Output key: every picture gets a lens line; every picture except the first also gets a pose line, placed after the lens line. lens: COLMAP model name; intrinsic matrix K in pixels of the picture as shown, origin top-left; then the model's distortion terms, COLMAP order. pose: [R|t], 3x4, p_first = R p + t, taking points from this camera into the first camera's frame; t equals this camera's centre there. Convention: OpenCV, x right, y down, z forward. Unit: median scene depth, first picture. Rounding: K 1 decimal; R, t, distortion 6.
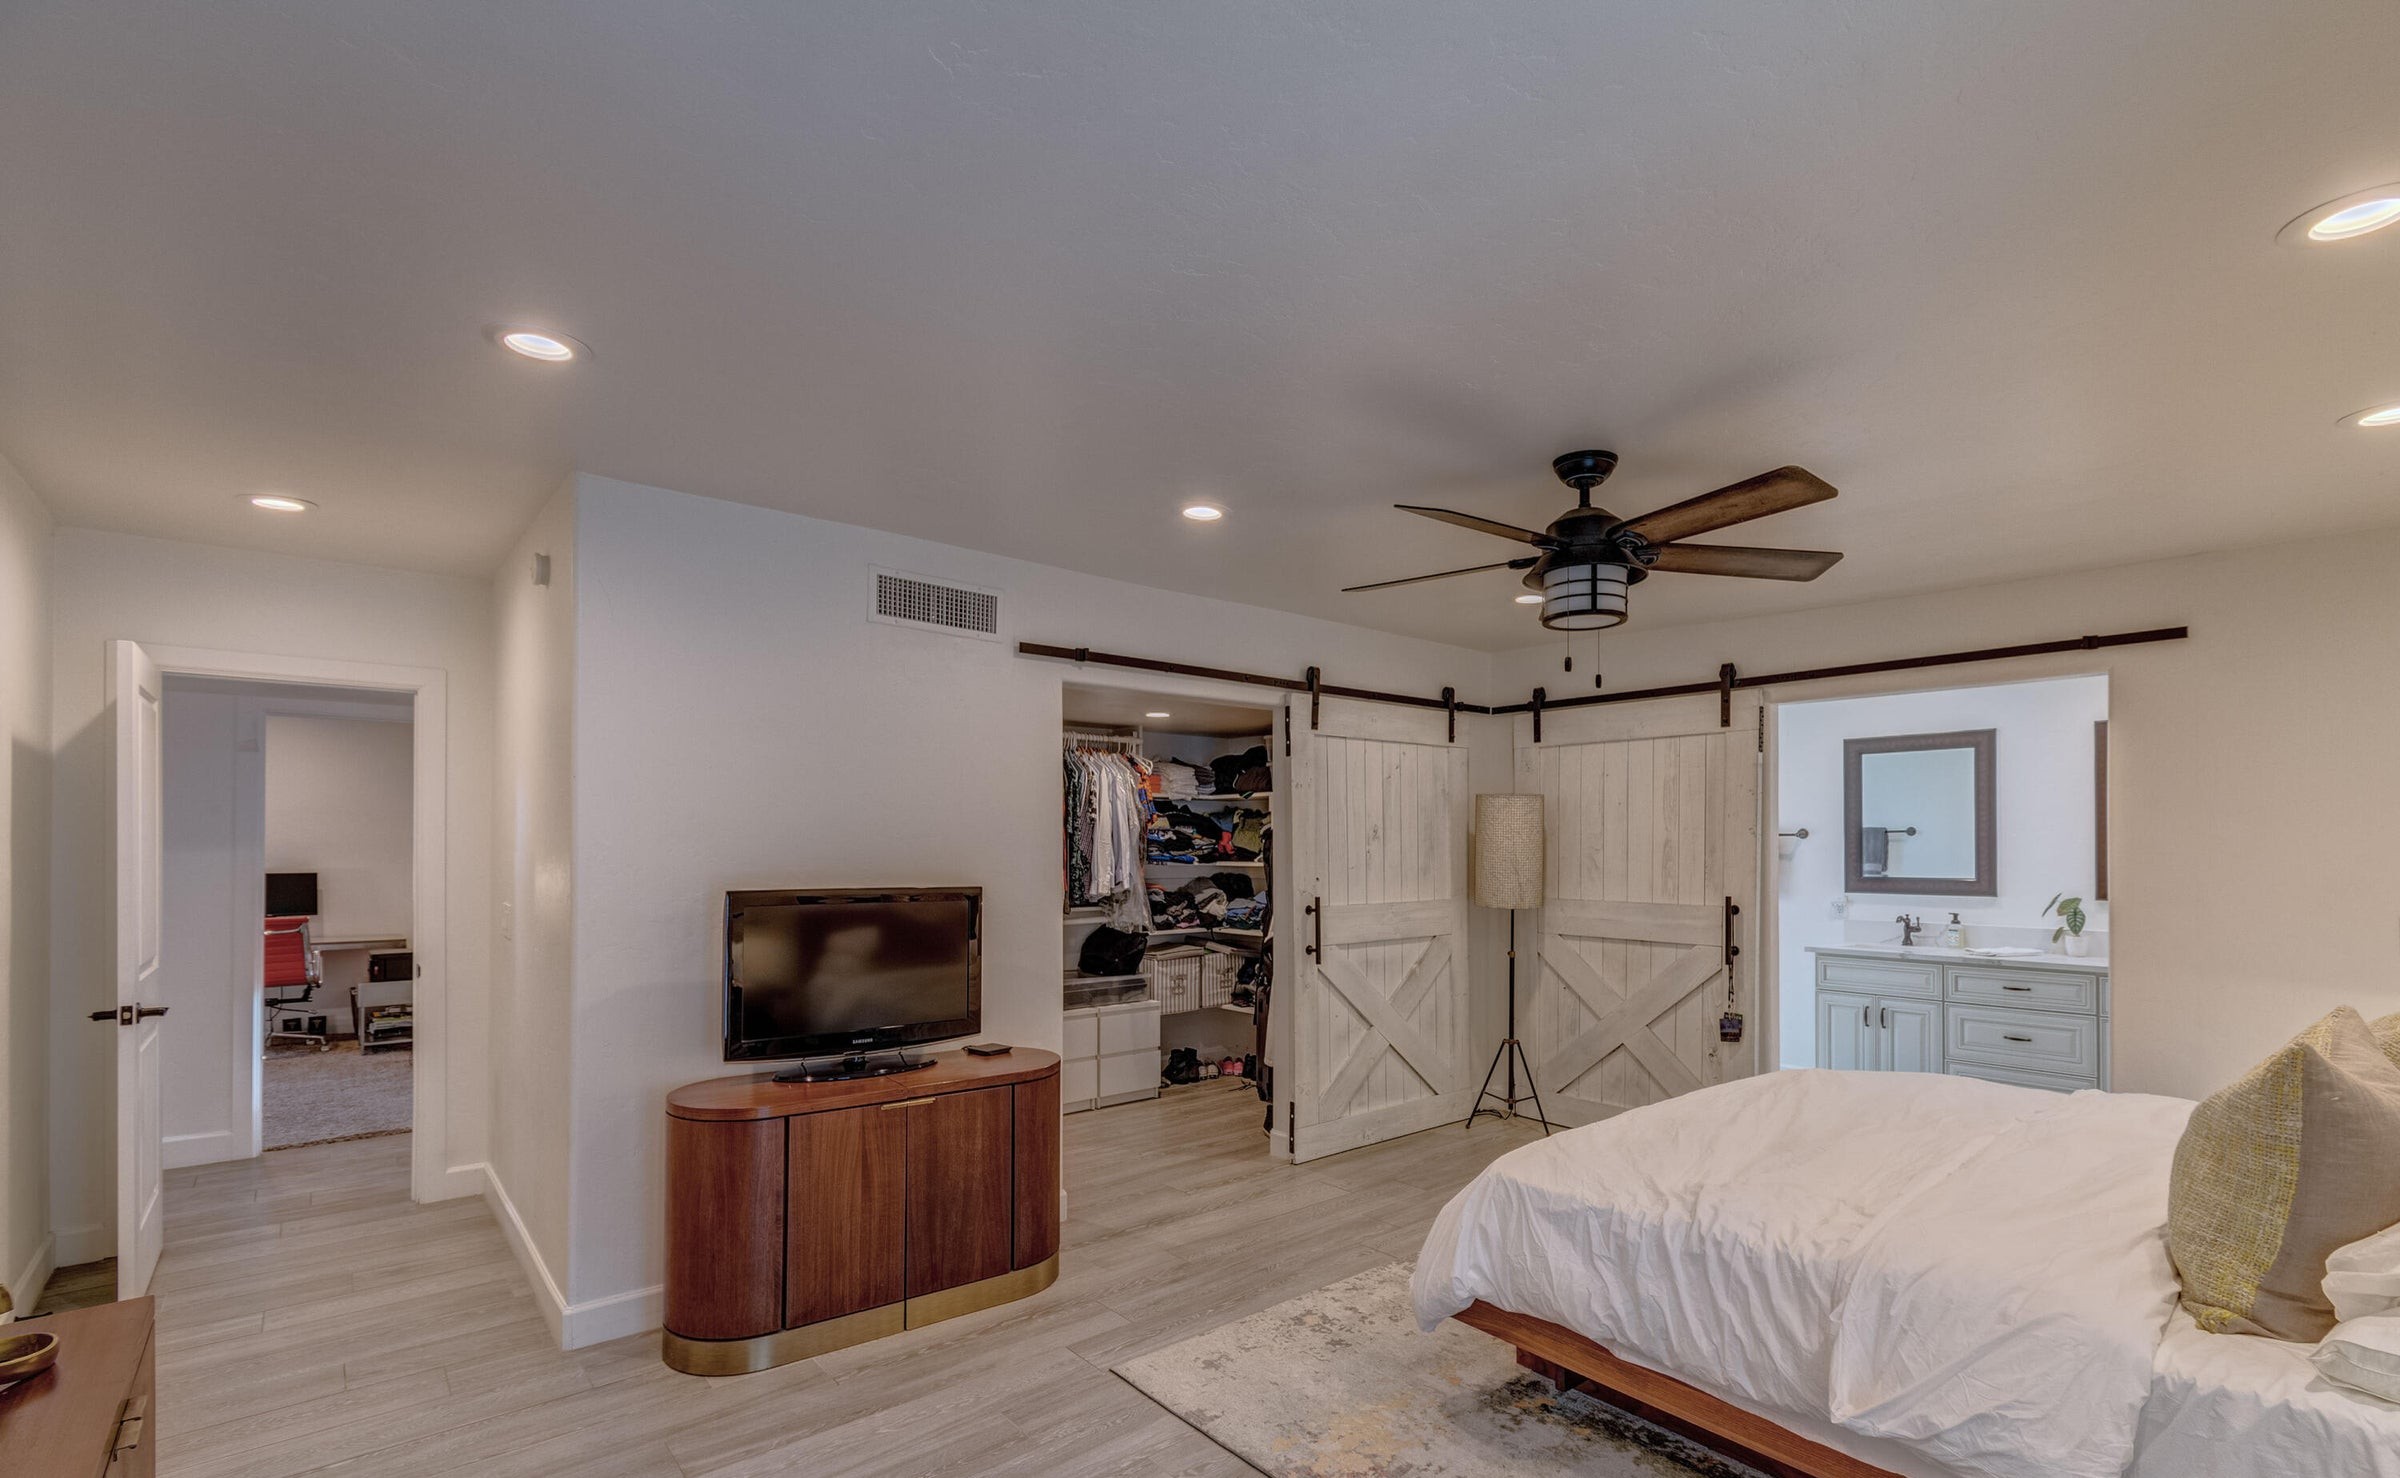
lens RADIAL K [[1076.8, 0, 1243.2], [0, 1076.8, 800.0], [0, 0, 1]] dist [0.003423, 0.000077]
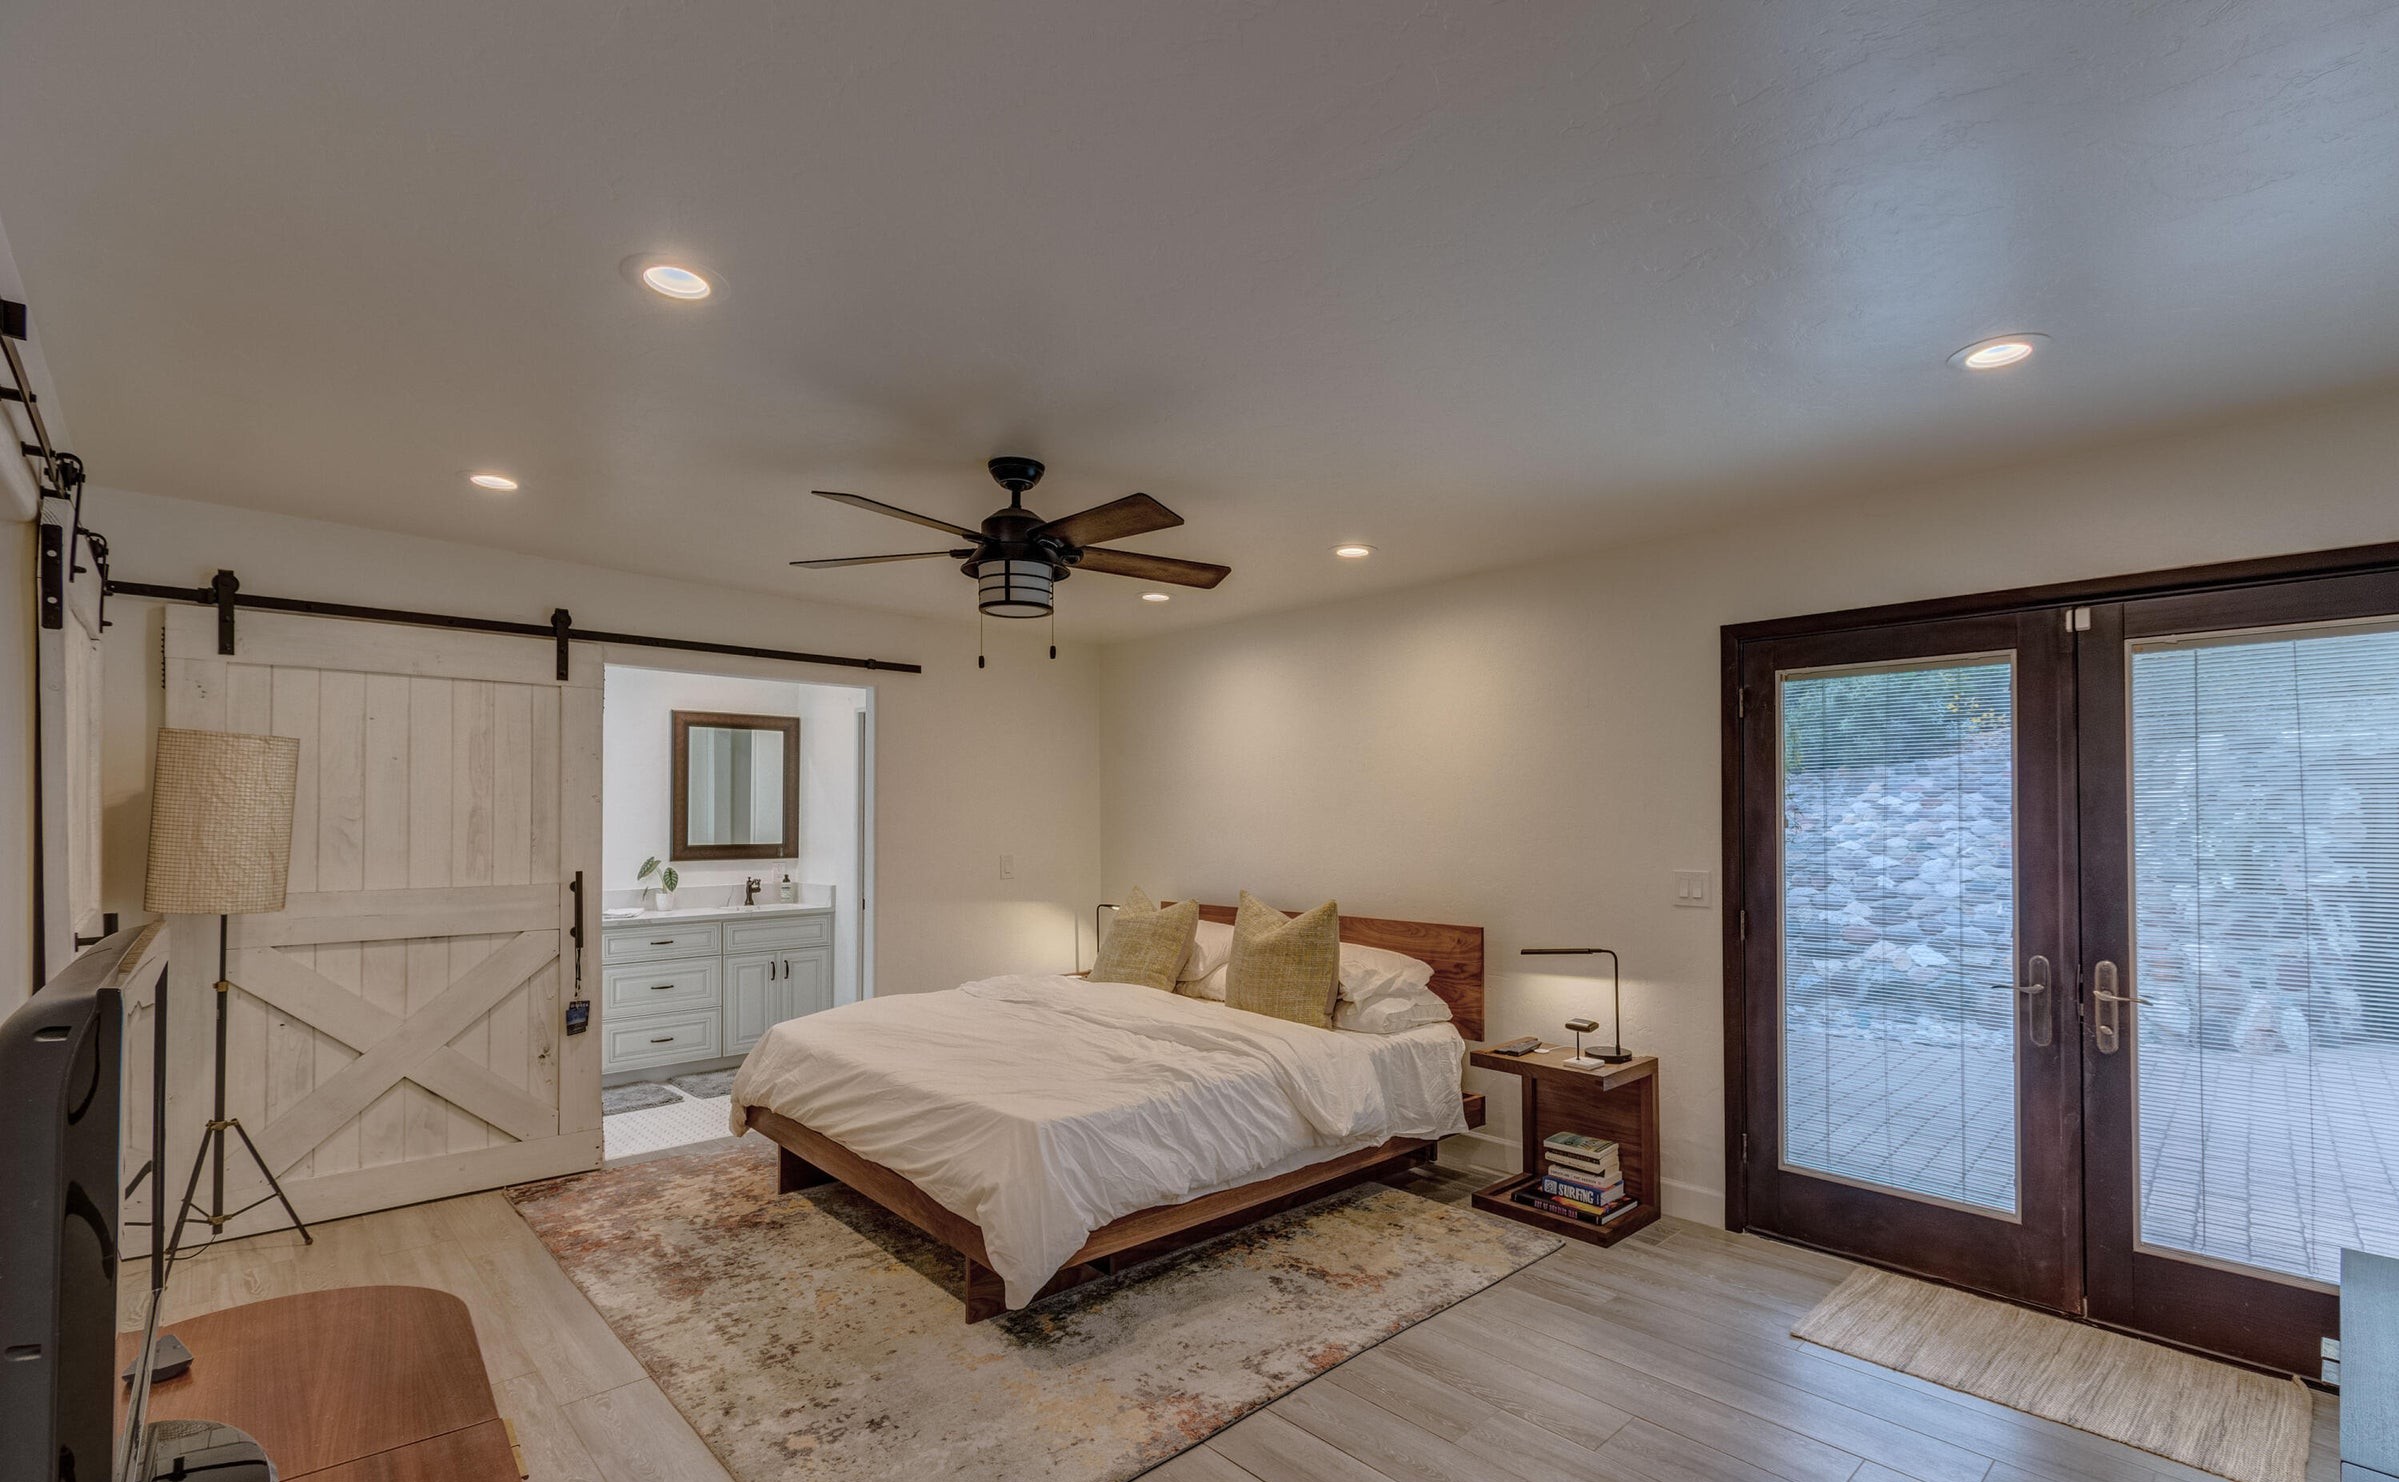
lens RADIAL K [[1072.3, 0, 1190.2], [0, 1072.3, 792.4], [0, 0, 1]] dist [-0.001023, -0.000011]
pose [[-0.021390, 0.024592, 0.999469, -0.437276], [-0.042376, 0.998777, -0.025482, 0.024054], [-0.998873, -0.042899, -0.020322, 0.500246]]
